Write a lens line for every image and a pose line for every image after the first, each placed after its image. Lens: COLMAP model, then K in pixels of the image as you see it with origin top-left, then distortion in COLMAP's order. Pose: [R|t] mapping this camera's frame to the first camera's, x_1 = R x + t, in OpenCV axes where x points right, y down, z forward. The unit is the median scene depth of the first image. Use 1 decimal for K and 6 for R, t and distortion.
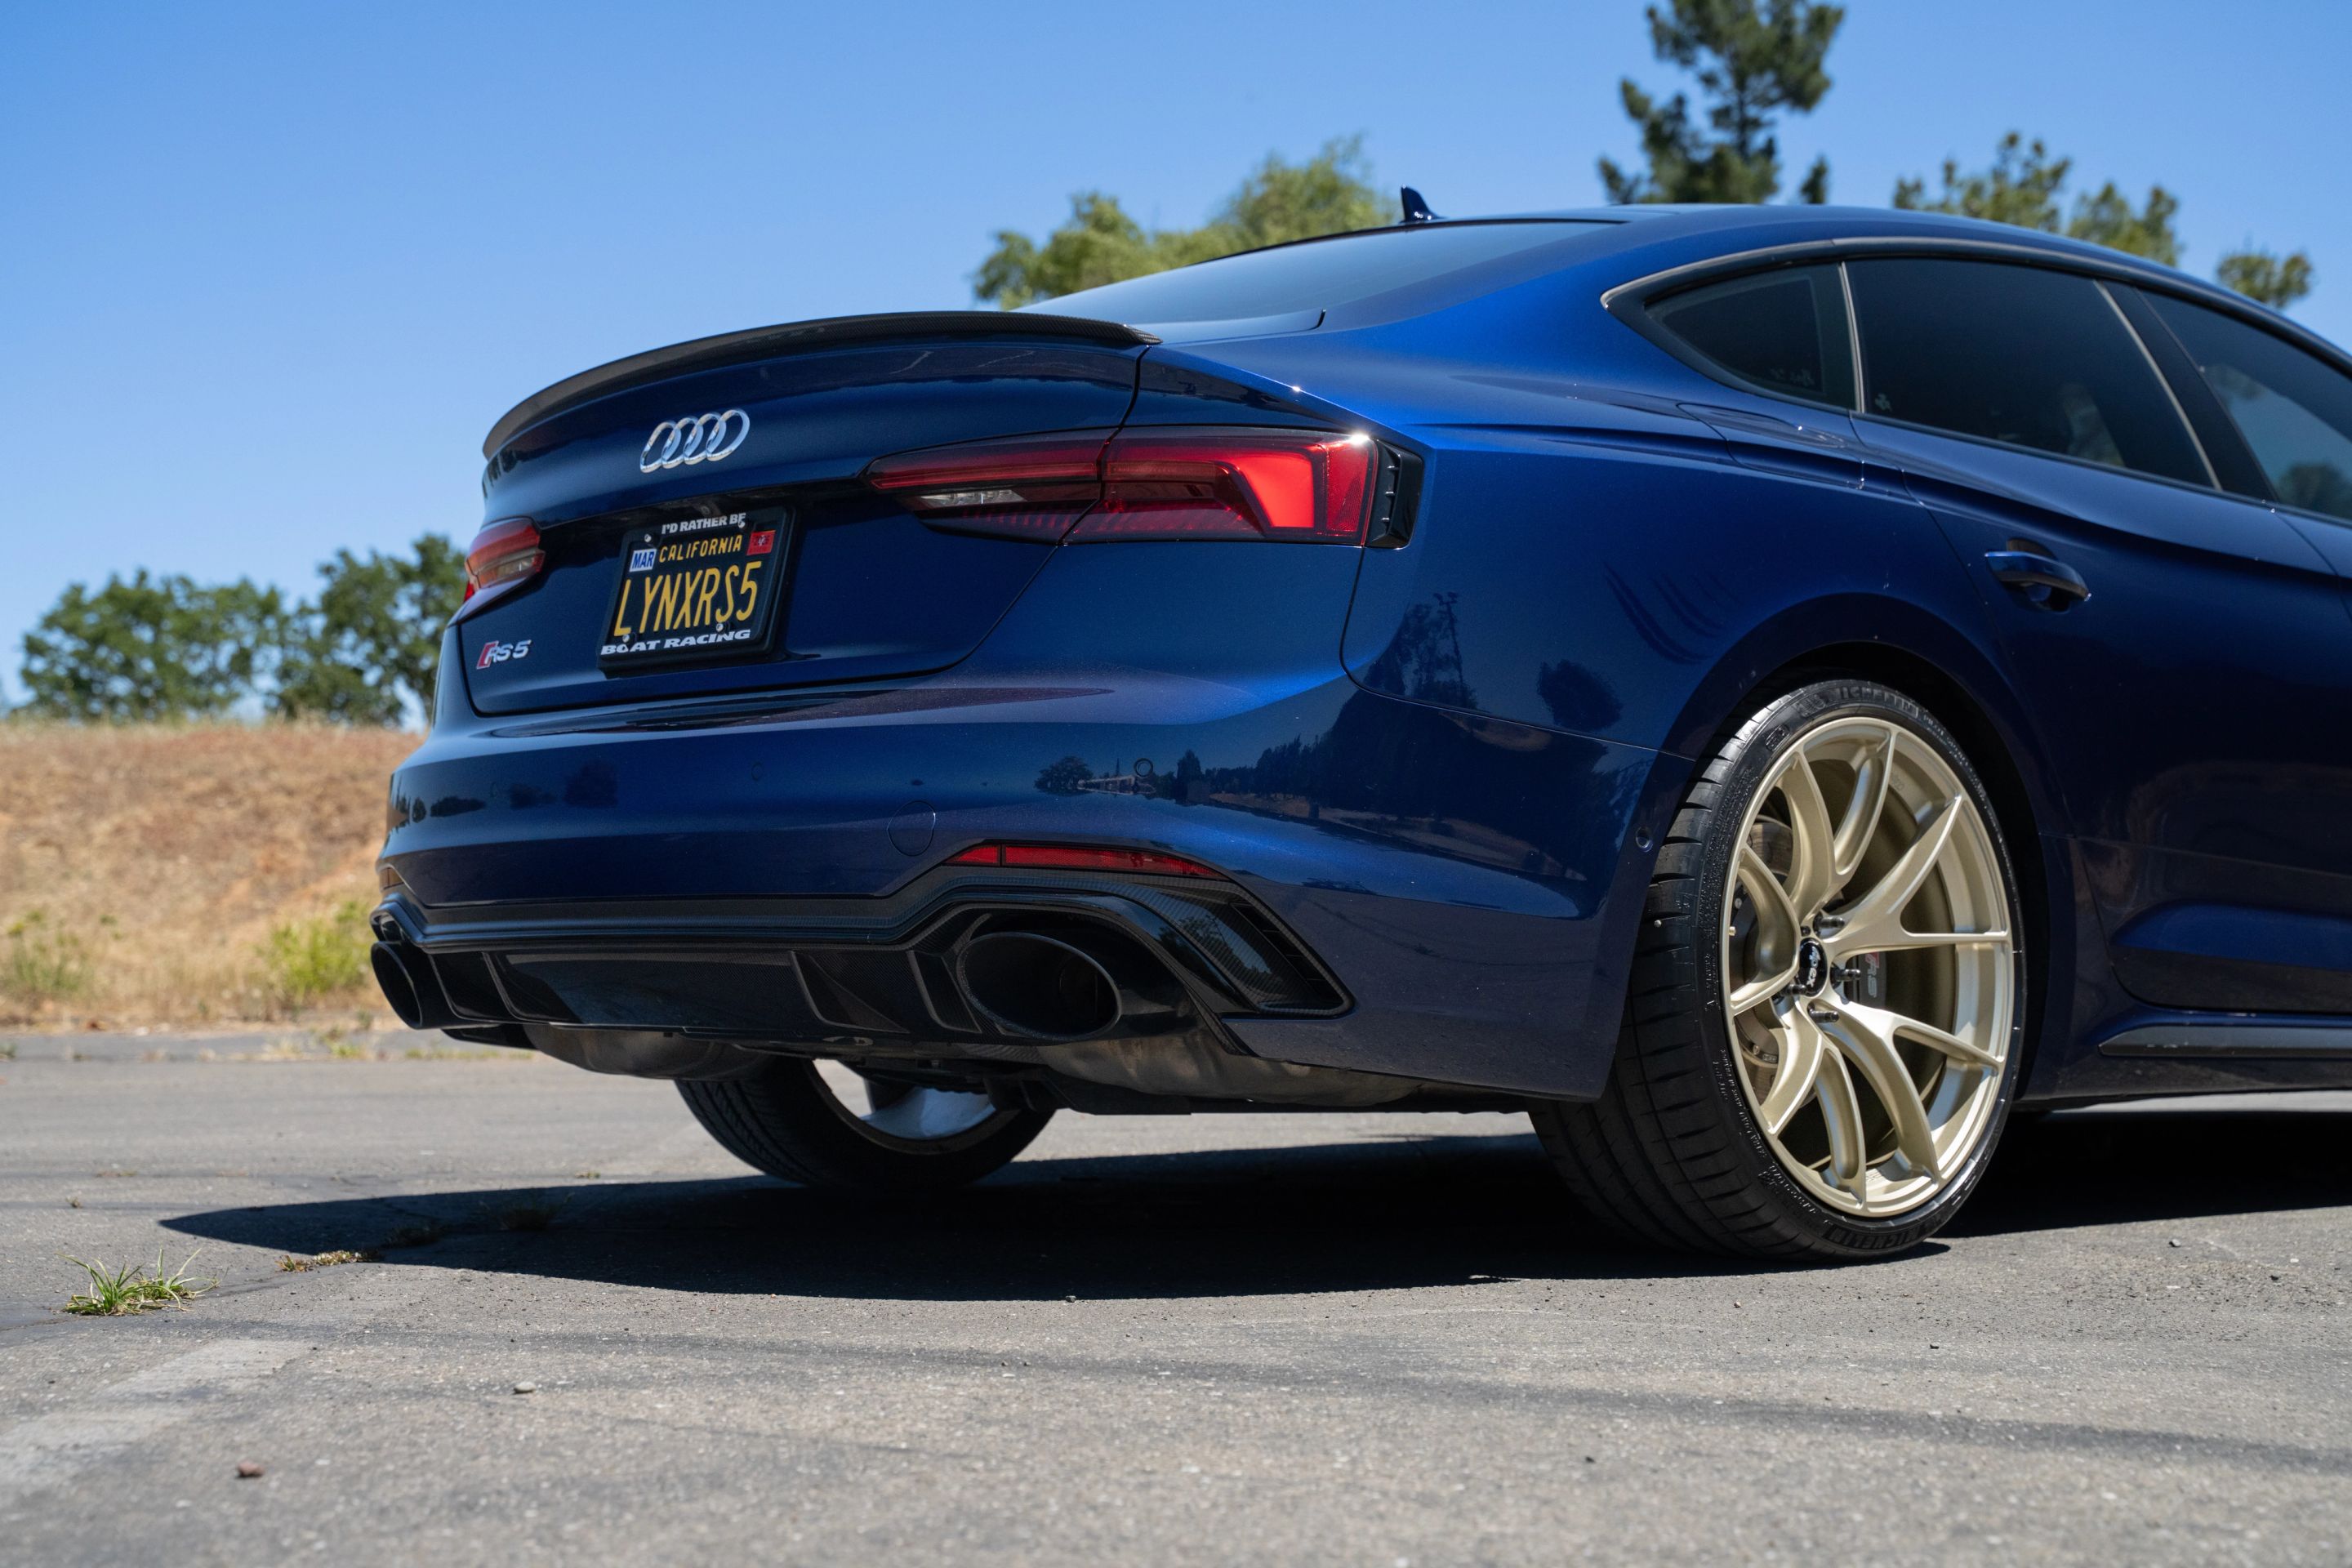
lens RADIAL K [[3301.8, 0, 1249.5], [0, 3301.8, 790.6], [0, 0, 1]] dist [0.039998, 0.087535]
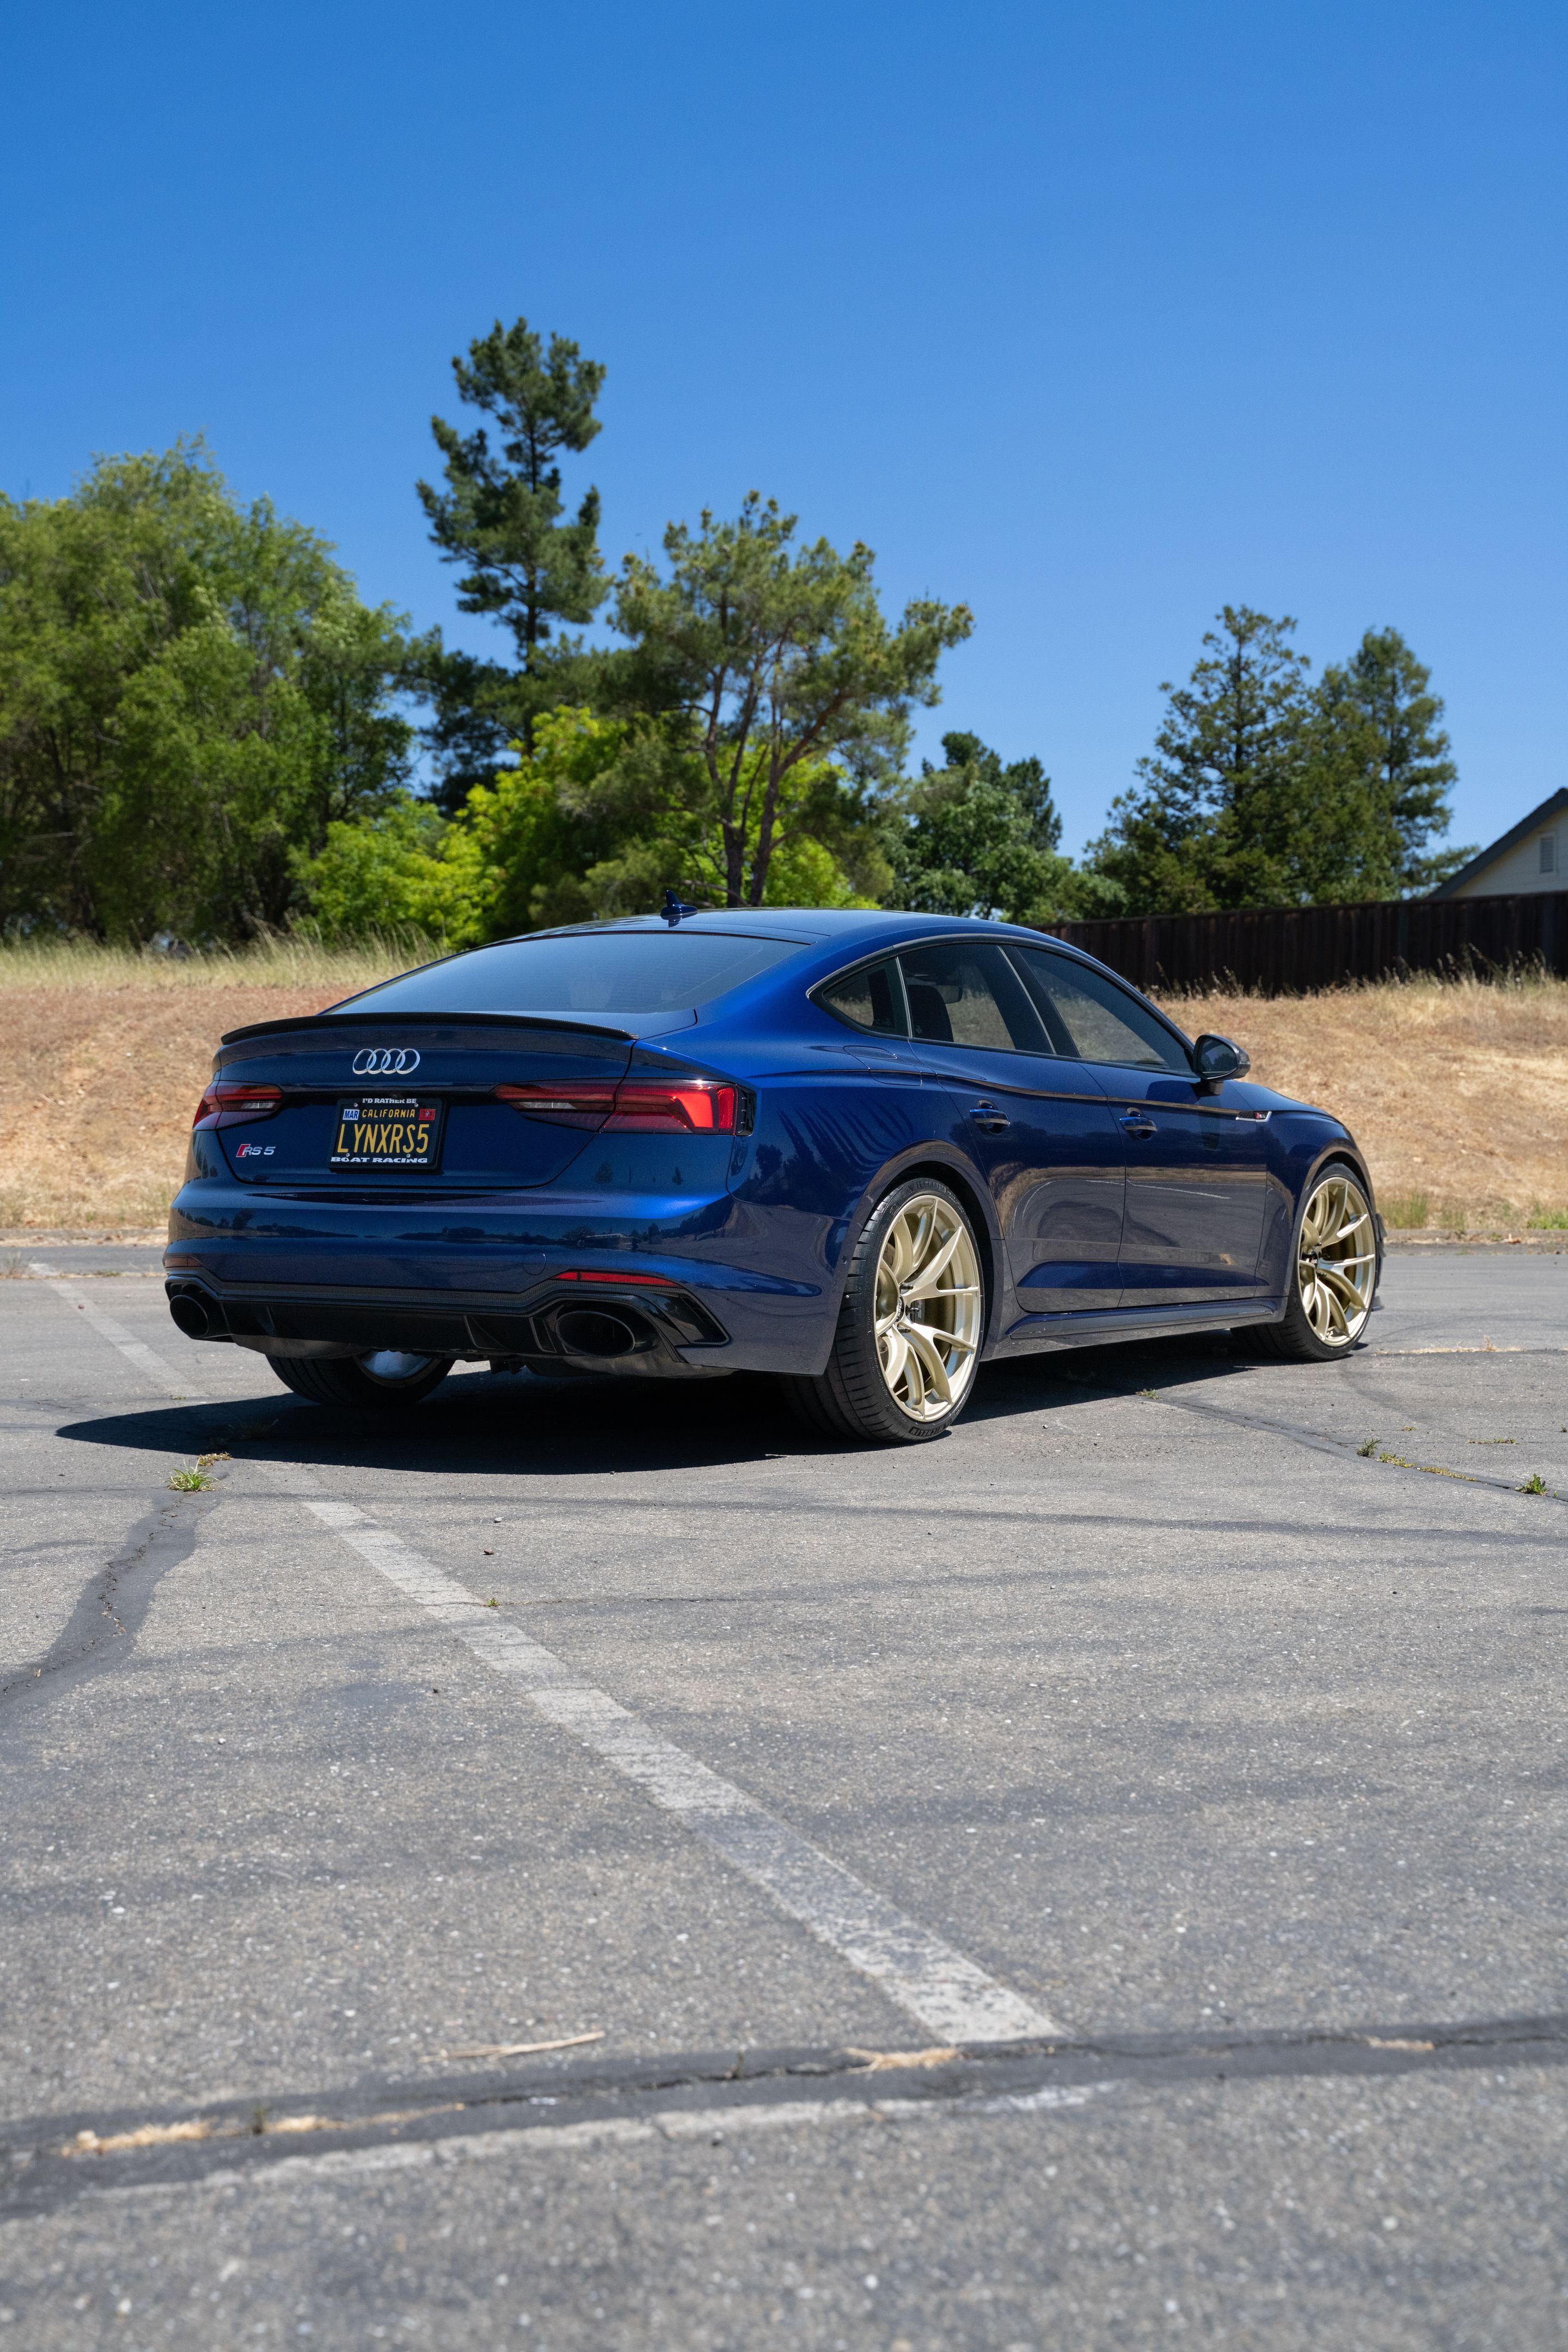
lens RADIAL K [[2907.5, 0, 784.0], [0, 2907.5, 1176.0], [0, 0, 1]] dist [0.010676, 0.097505]
pose [[0.965752, -0.001846, 0.259461, -0.396111], [-0.018485, 0.996944, 0.075897, -0.175378], [-0.258808, -0.078093, 0.962767, -0.812702]]
